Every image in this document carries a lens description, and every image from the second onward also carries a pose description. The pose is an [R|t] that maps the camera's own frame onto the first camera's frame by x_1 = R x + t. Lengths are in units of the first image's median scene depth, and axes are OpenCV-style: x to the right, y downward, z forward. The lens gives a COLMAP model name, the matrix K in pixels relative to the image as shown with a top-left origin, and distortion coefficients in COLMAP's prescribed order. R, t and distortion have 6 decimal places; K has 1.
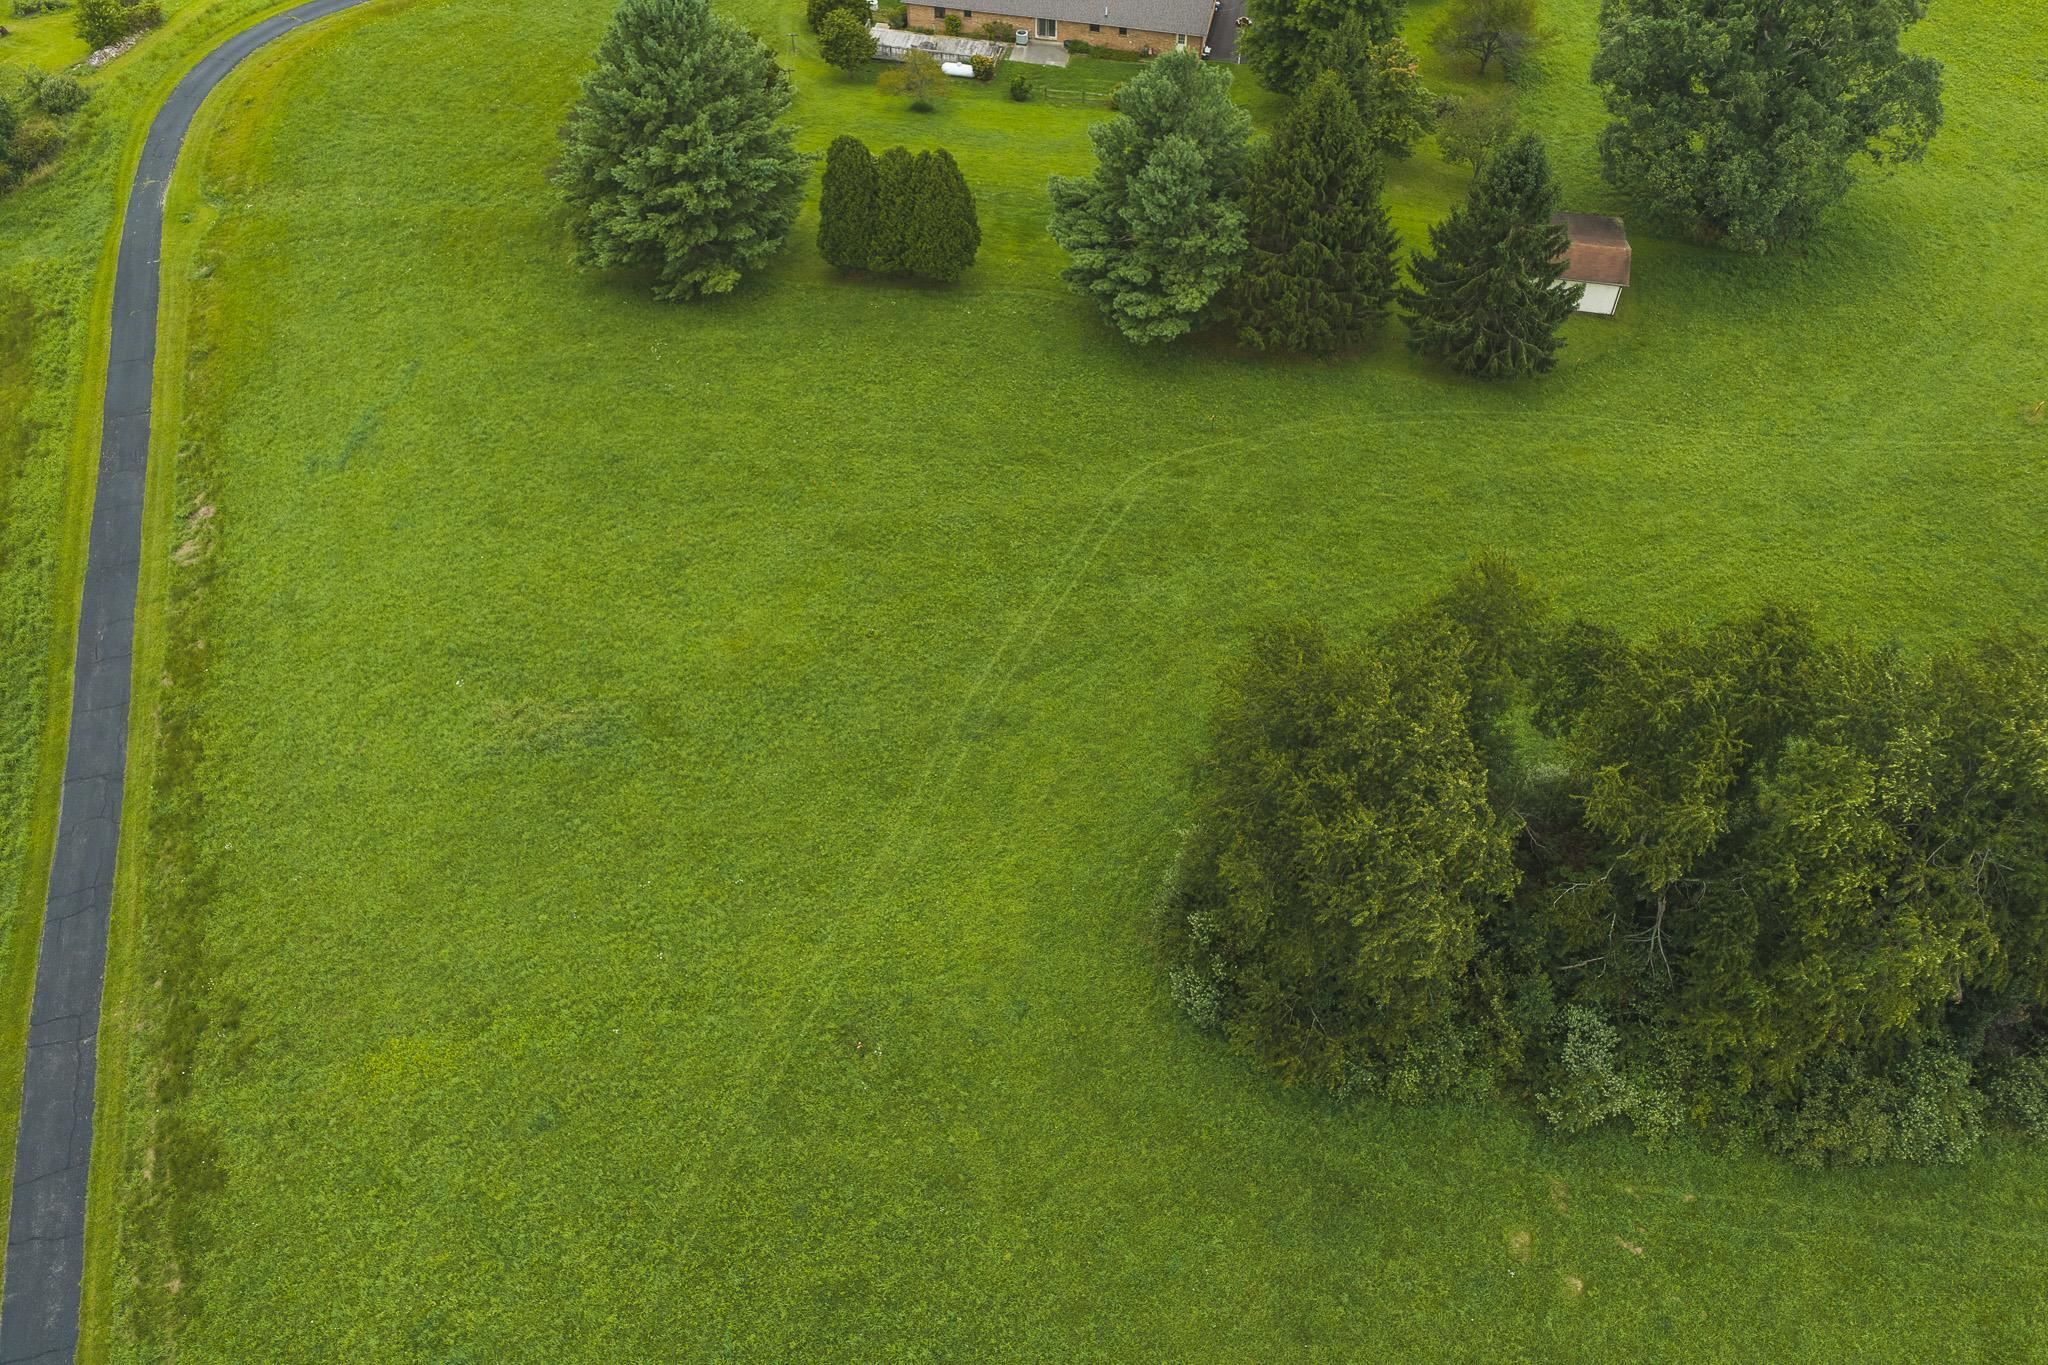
lens RADIAL K [[1726.2, 0, 1026.4], [0, 1726.2, 669.5], [0, 0, 1]] dist [0.031525, -0.034937]
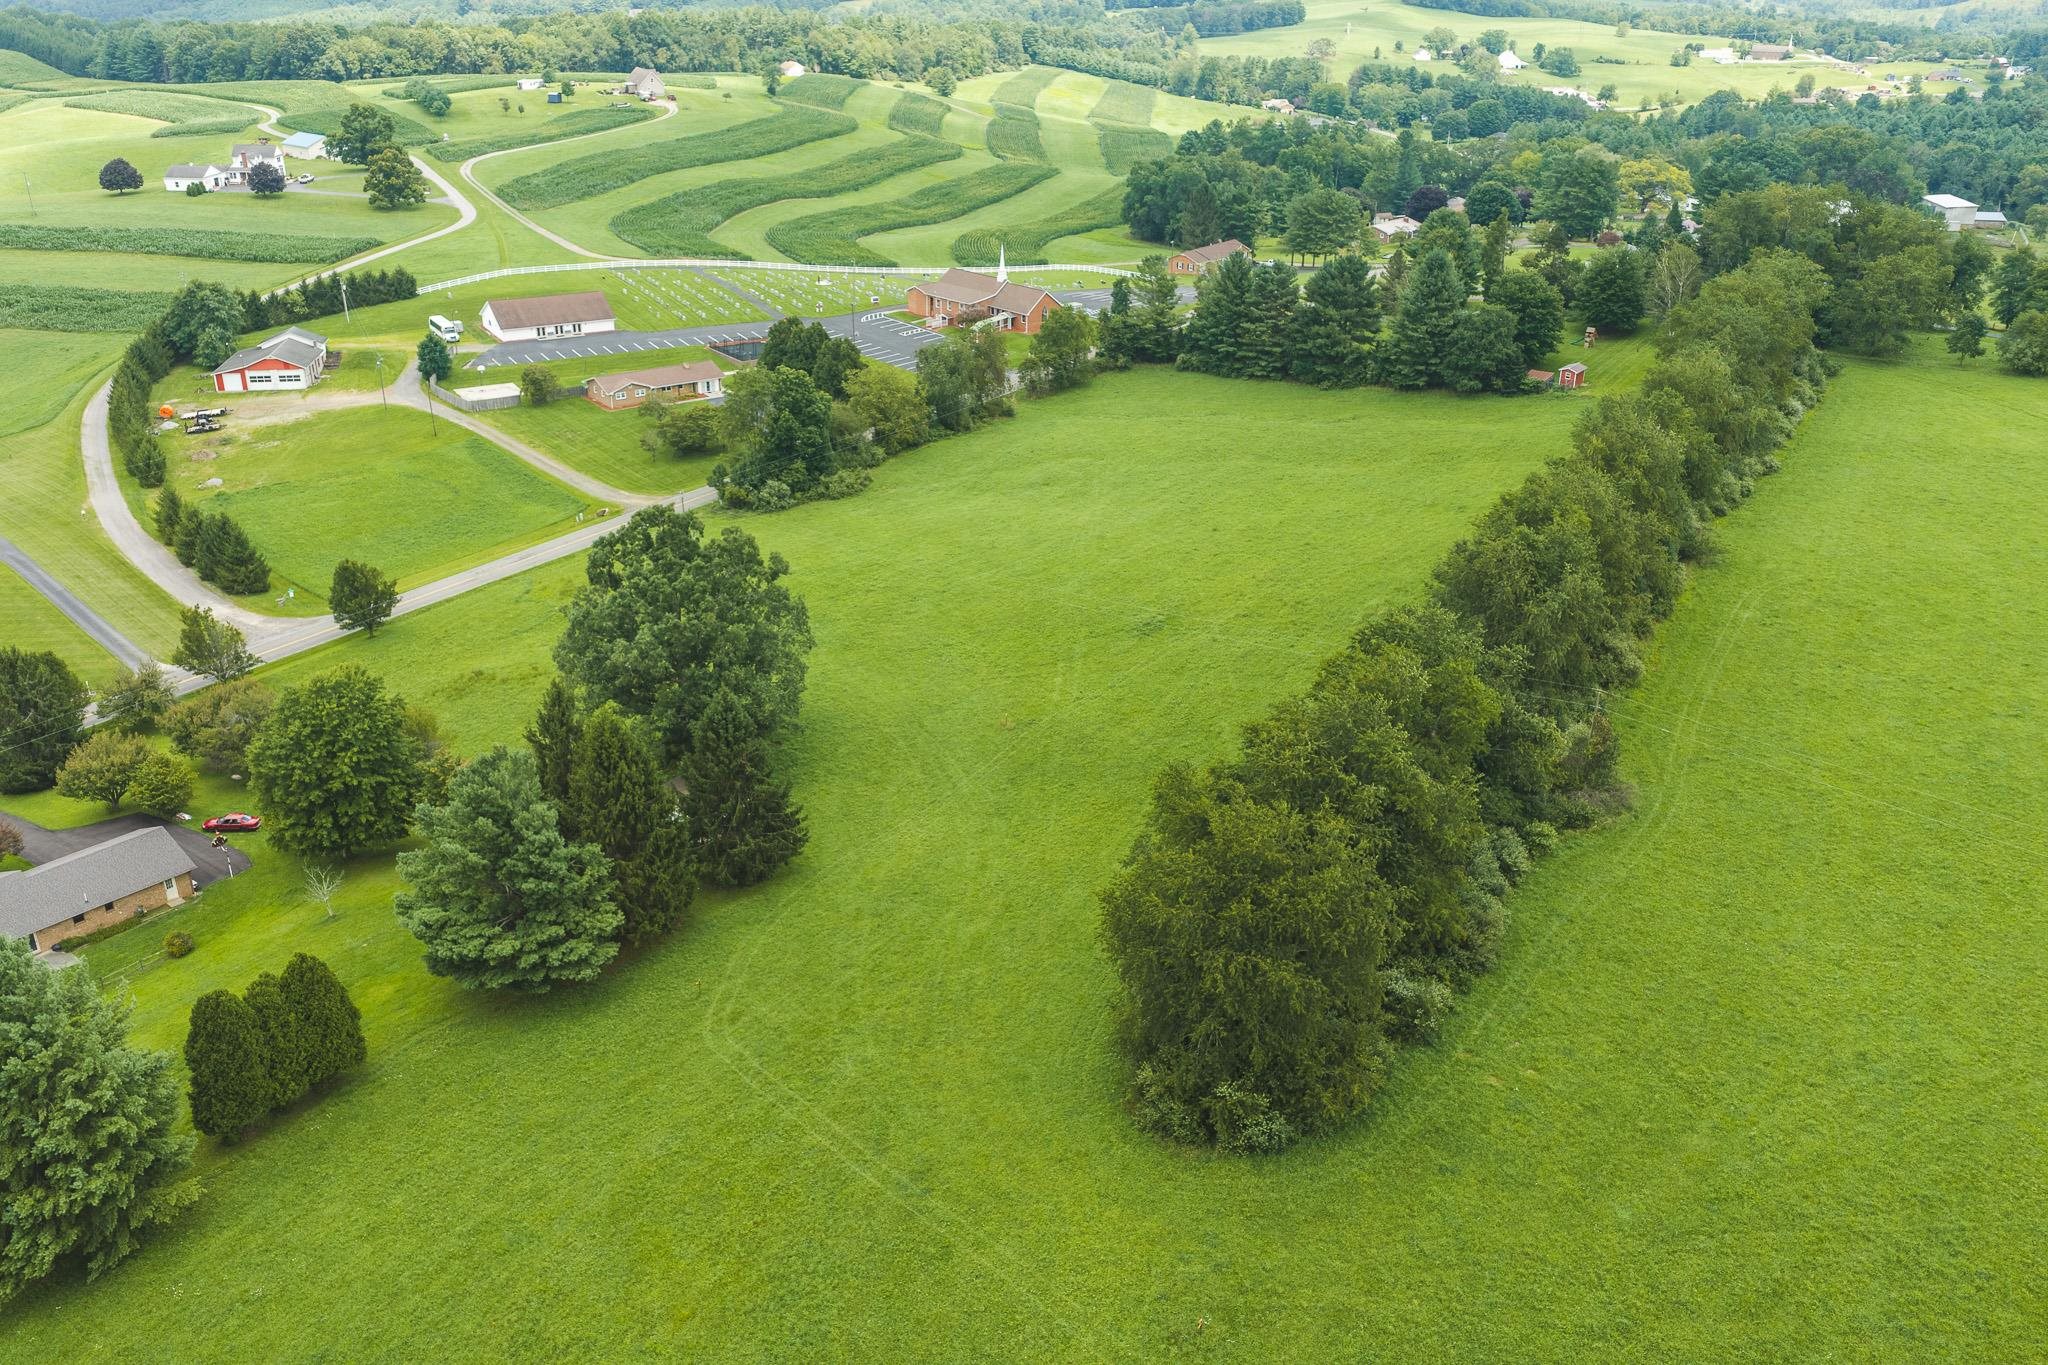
lens RADIAL K [[1726.2, 0, 1032.3], [0, 1726.2, 684.4], [0, 0, 1]] dist [0.031525, -0.034937]
pose [[0.463051, -0.367546, 0.806532, -0.620826], [0.680534, 0.730430, -0.057847, -0.070477], [-0.567854, 0.575658, 0.588353, 0.084275]]
